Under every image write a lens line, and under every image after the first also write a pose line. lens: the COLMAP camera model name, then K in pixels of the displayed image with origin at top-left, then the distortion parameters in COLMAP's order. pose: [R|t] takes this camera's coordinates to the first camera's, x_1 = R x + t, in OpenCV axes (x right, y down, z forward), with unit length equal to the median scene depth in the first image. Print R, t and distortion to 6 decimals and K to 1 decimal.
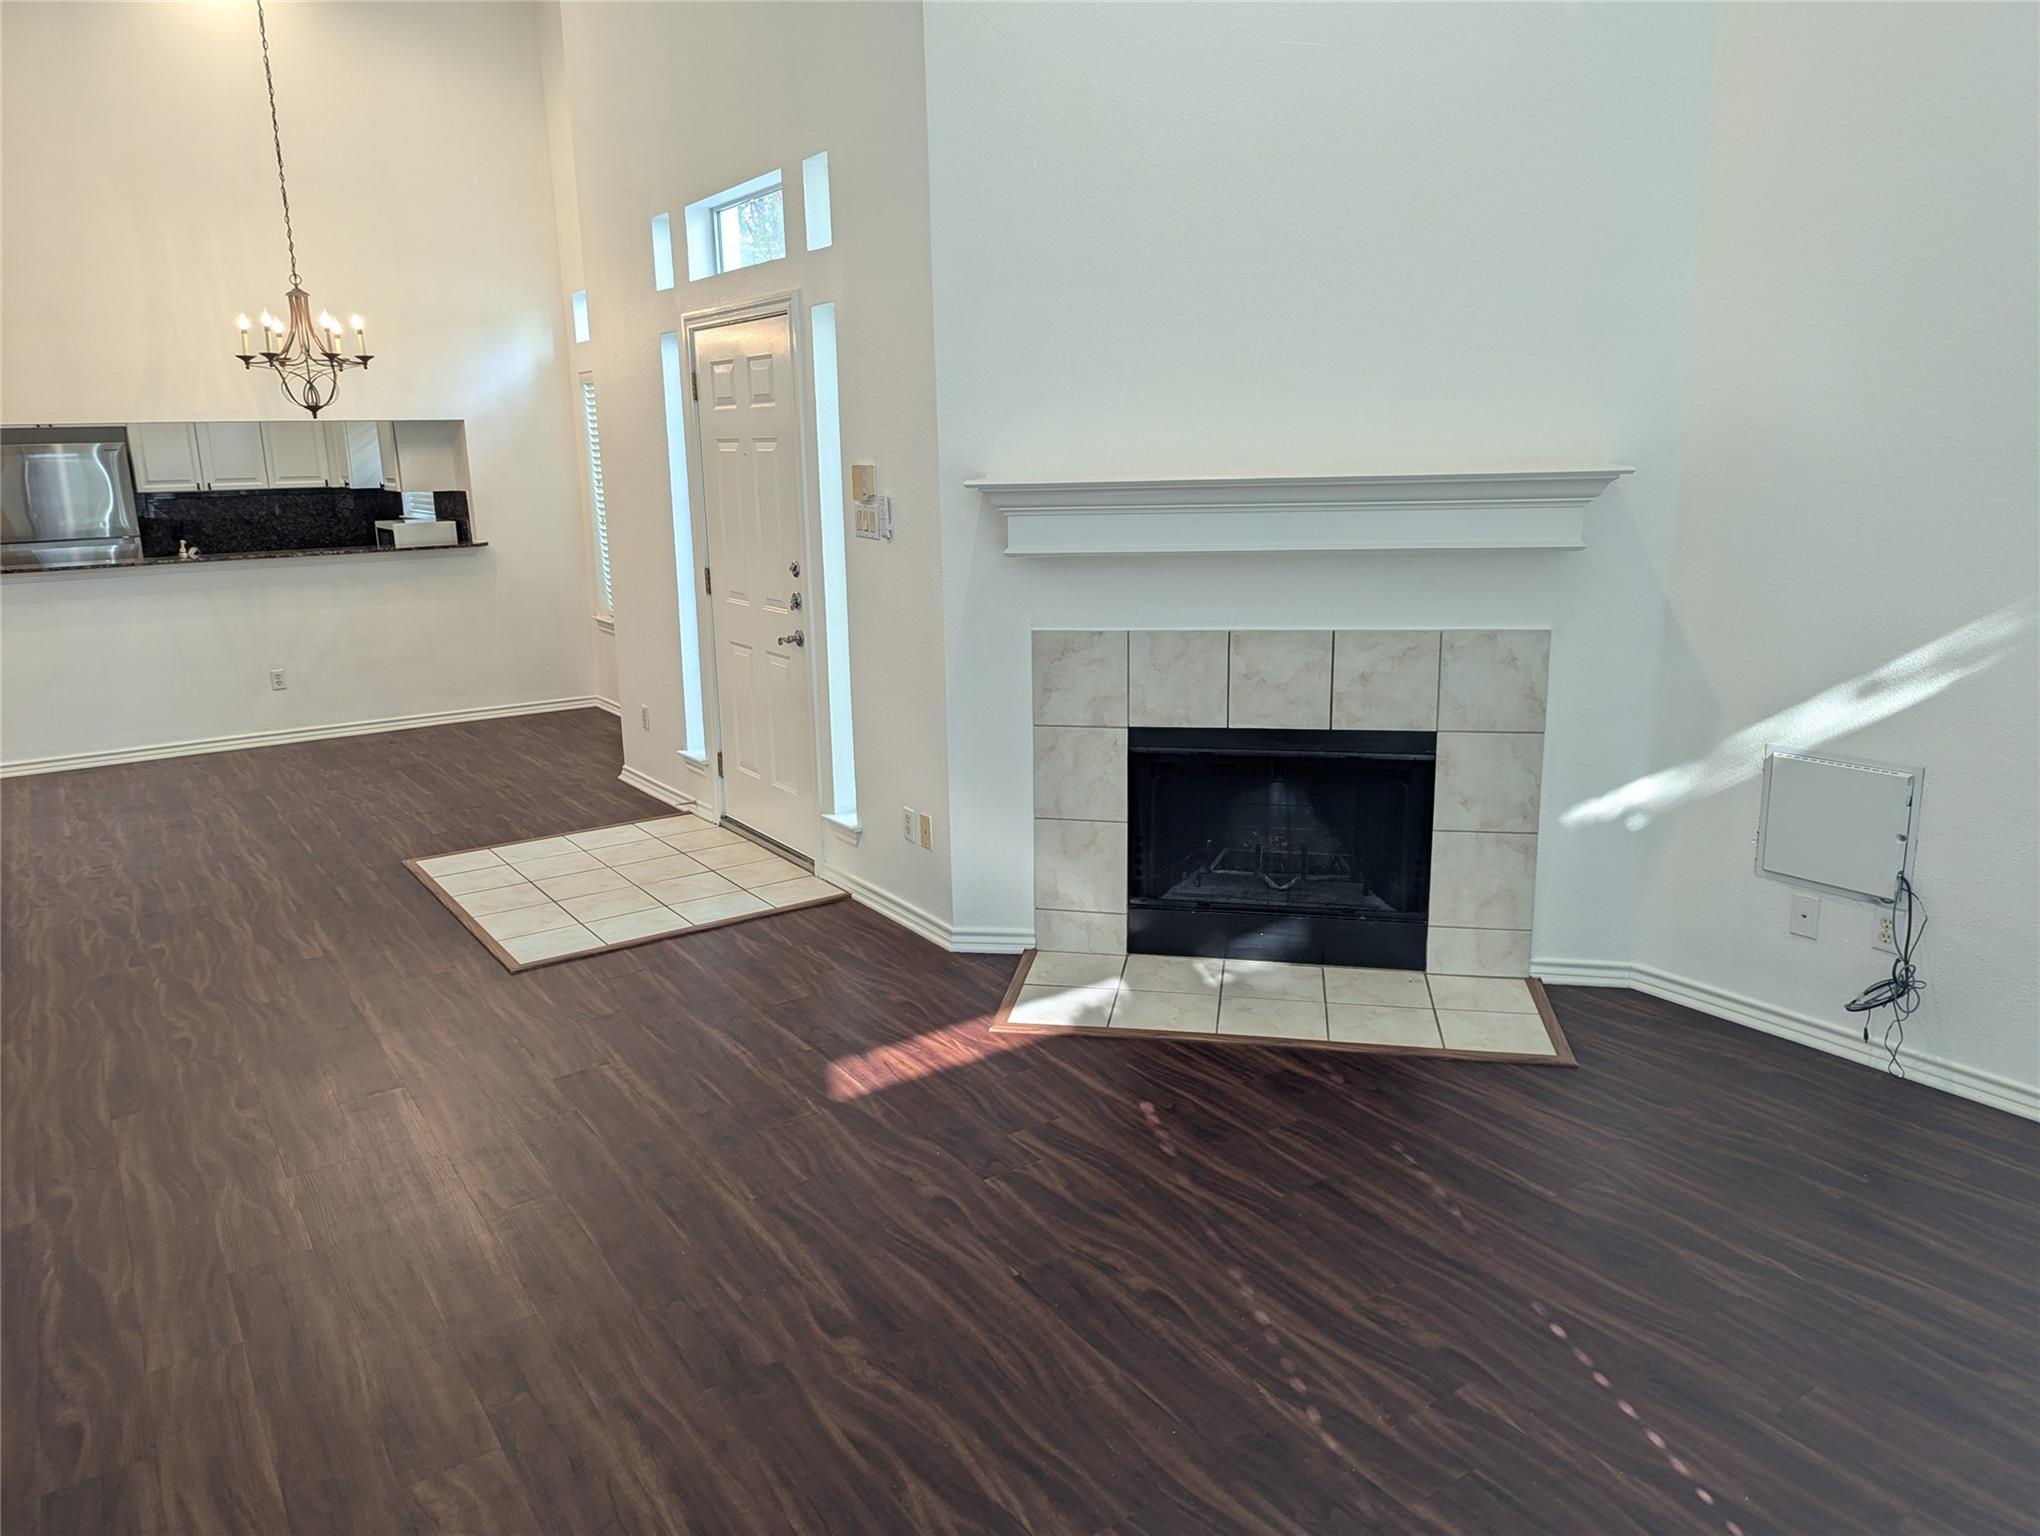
lens RADIAL K [[1430.8, 0, 1026.4], [0, 1430.8, 766.5], [0, 0, 1]] dist [0.043904, -0.017883]
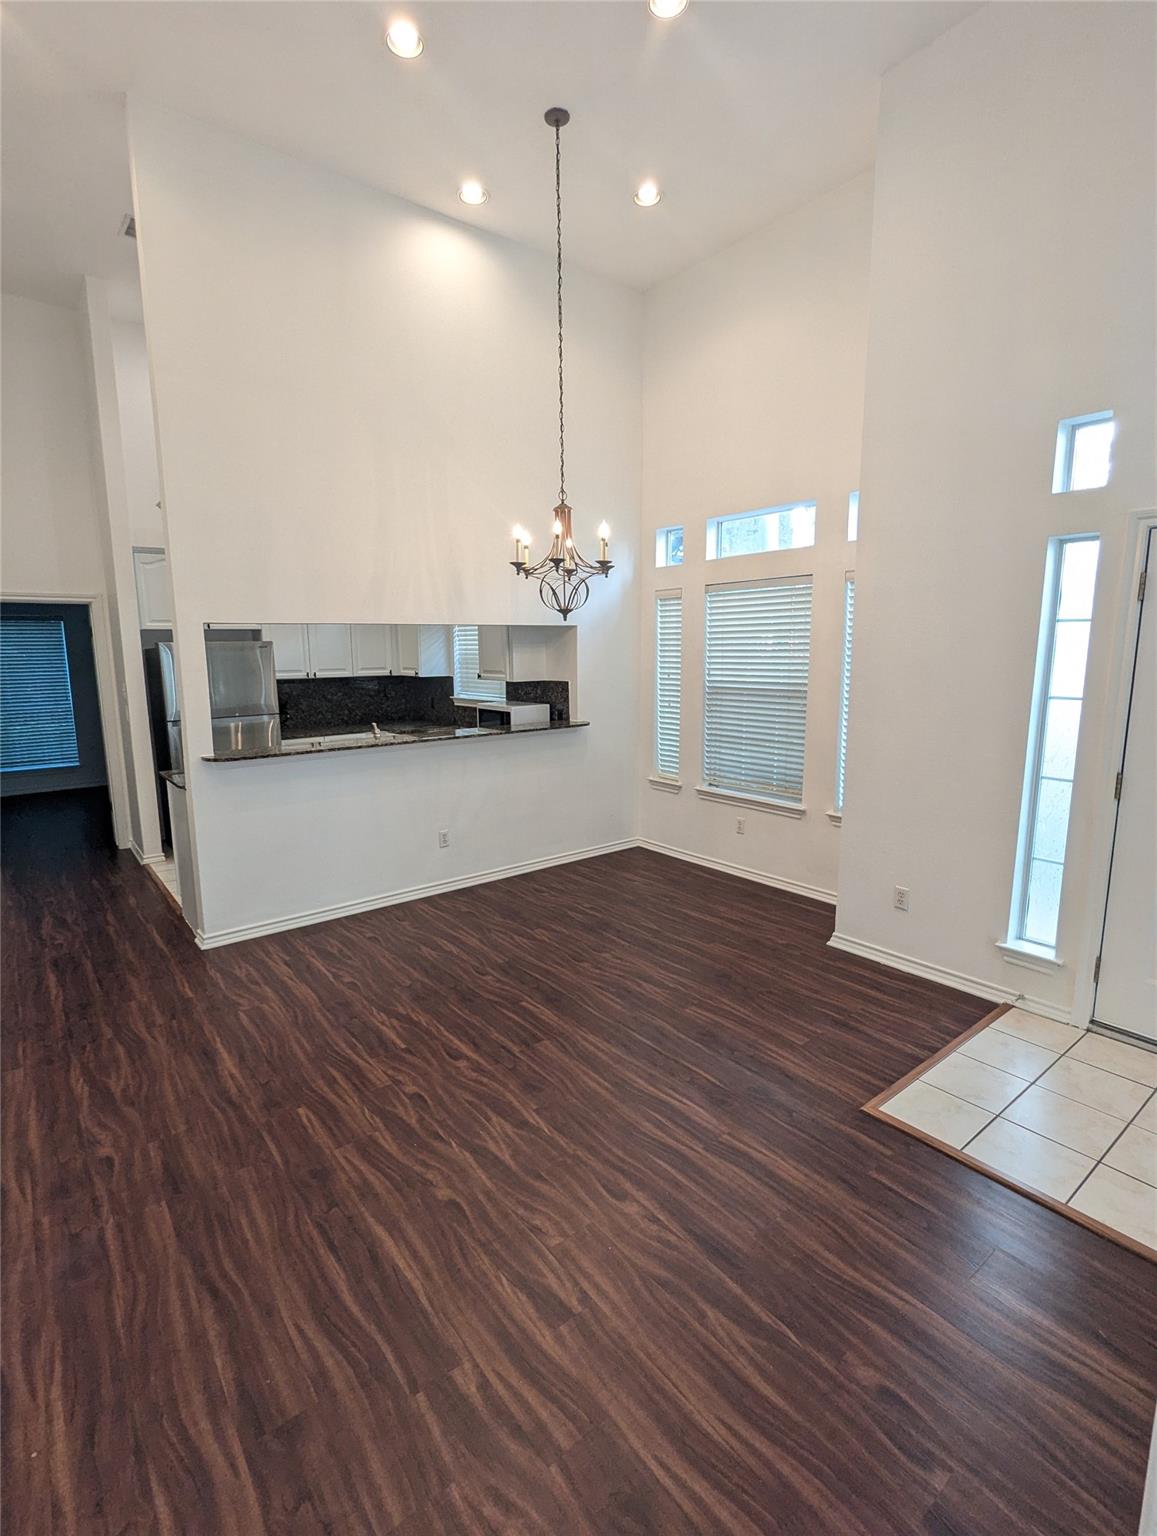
lens RADIAL K [[730.9, 0, 583.5], [0, 730.9, 768.9], [0, 0, 1]] dist [-0.001170, 0.001833]
pose [[0.997019, 0.003332, 0.077089, -0.736478], [0.001357, 0.998155, -0.060696, -0.132620], [-0.077149, 0.060620, 0.995175, 0.639160]]
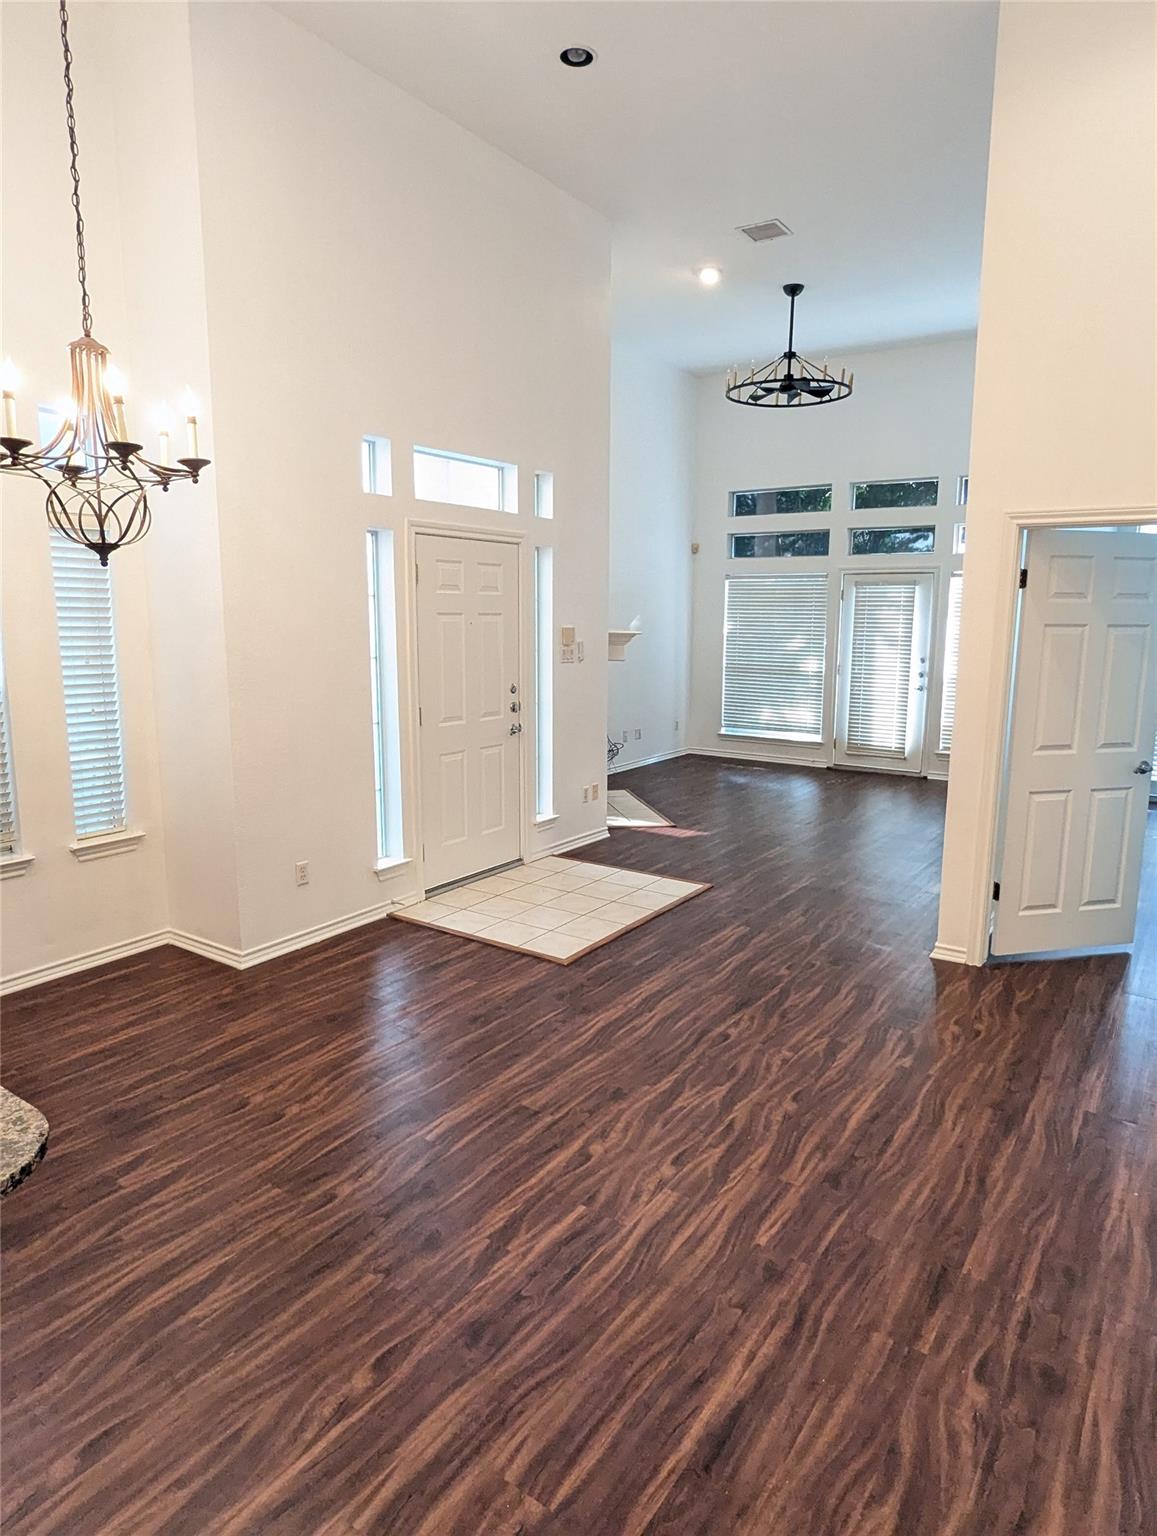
lens RADIAL K [[929.9, 0, 567.1], [0, 929.9, 767.2], [0, 0, 1]] dist [-0.007768, 0.009560]
pose [[-0.349302, -0.135192, 0.927206, -1.286048], [0.212283, 0.952390, 0.218836, -0.291462], [-0.912647, 0.273270, -0.303973, 1.368111]]
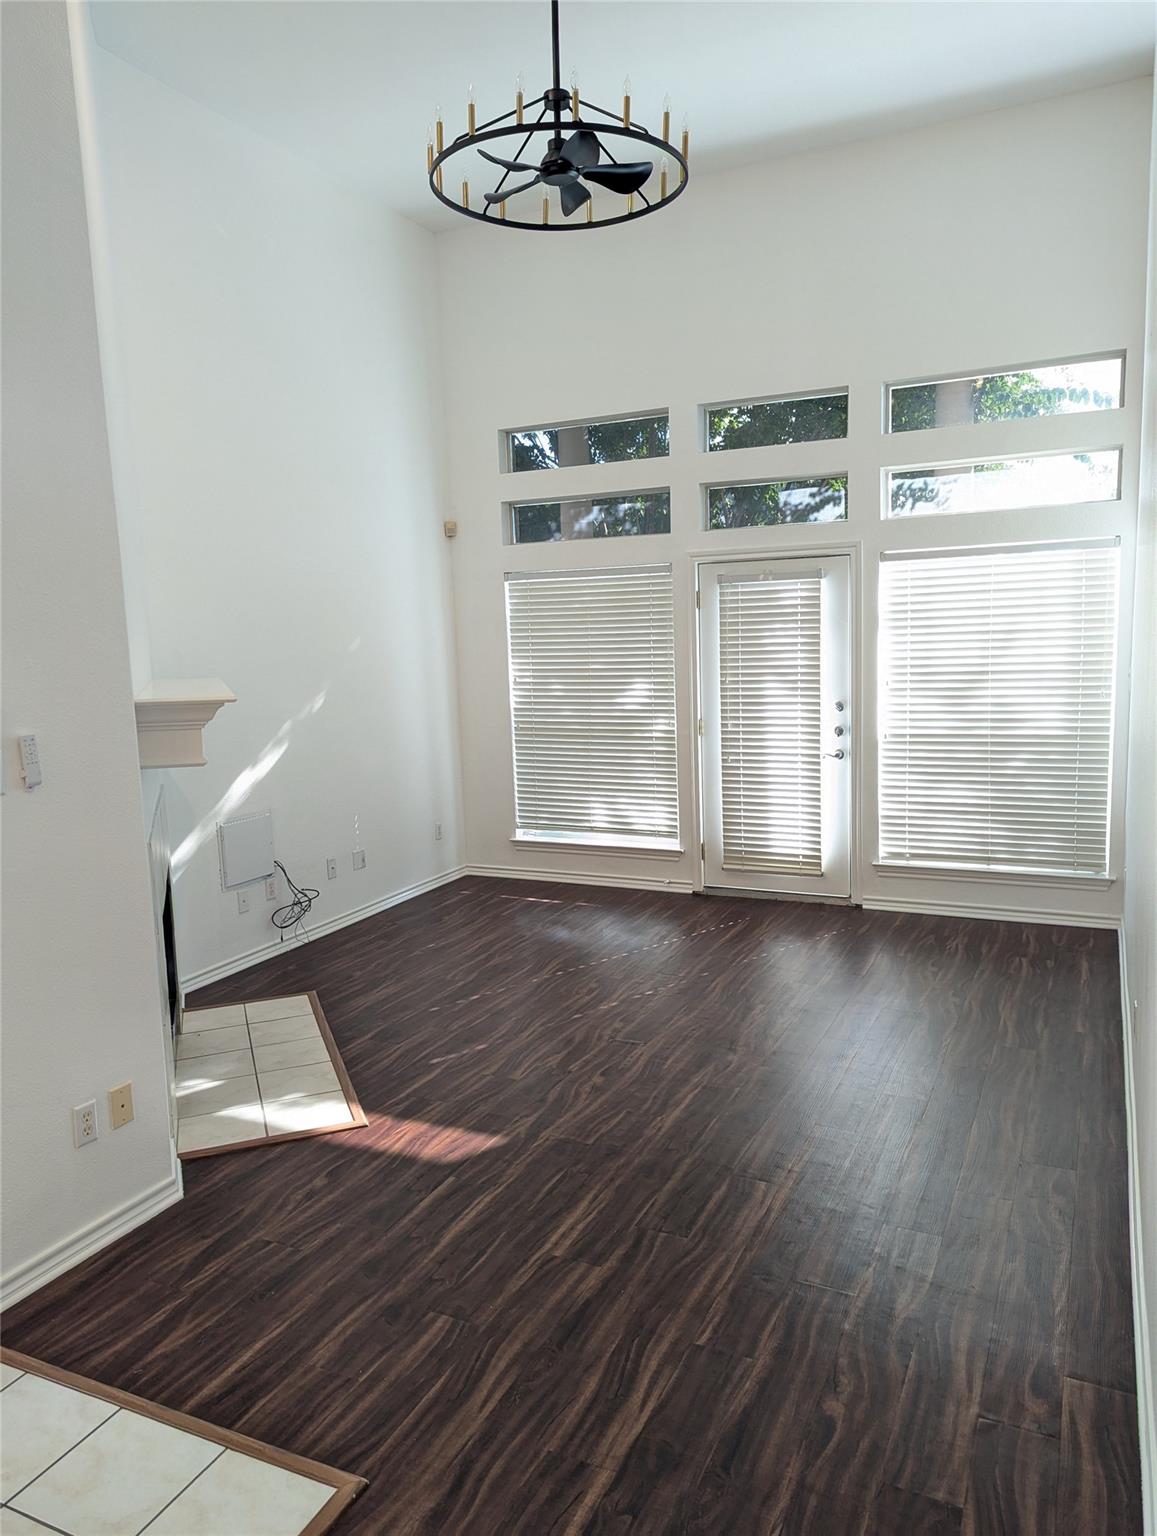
lens RADIAL K [[1077.3, 0, 581.9], [0, 1077.3, 769.1], [0, 0, 1]] dist [0.043904, -0.017883]
pose [[-0.503396, -0.073146, 0.860954, -0.714150], [0.235136, 0.947210, 0.217957, -0.210960], [-0.831447, 0.312160, -0.459622, 0.941852]]
